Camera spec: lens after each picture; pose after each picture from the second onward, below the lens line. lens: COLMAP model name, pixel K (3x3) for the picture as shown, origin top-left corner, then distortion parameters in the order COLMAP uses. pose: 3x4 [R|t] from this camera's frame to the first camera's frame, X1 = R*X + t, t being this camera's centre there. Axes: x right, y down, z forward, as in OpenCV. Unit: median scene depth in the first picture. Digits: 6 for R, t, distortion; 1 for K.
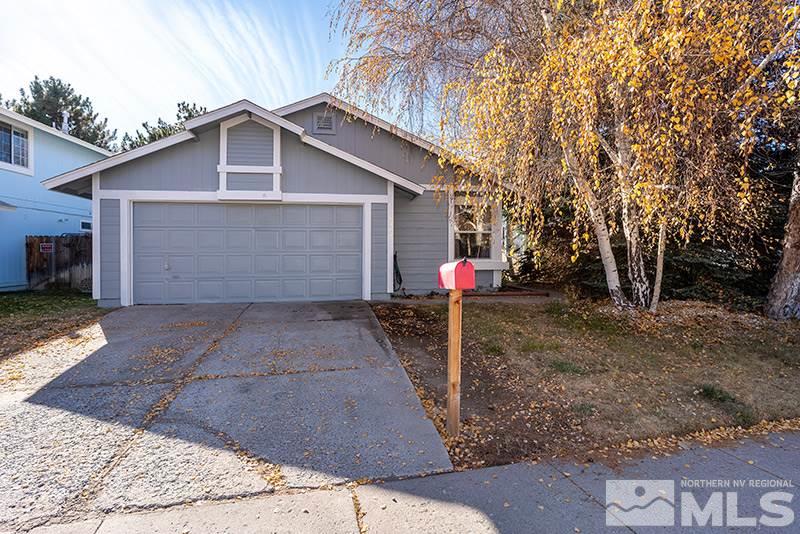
lens RADIAL K [[419.0, 0, 400.0], [0, 419.0, 267.0], [0, 0, 1]] dist [0.000565, 0.000535]
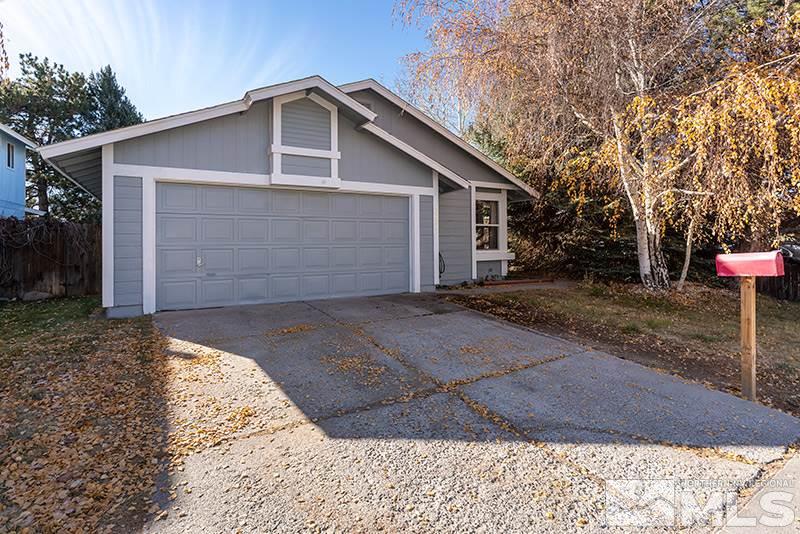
lens RADIAL K [[411.5, 0, 395.1], [0, 411.5, 251.7], [0, 0, 1]] dist [0.002102, 0.001617]
pose [[0.932498, -0.009011, 0.361062, -0.499067], [0.014609, 0.999812, -0.012776, -0.006017], [-0.360879, 0.017188, 0.932454, 0.112442]]
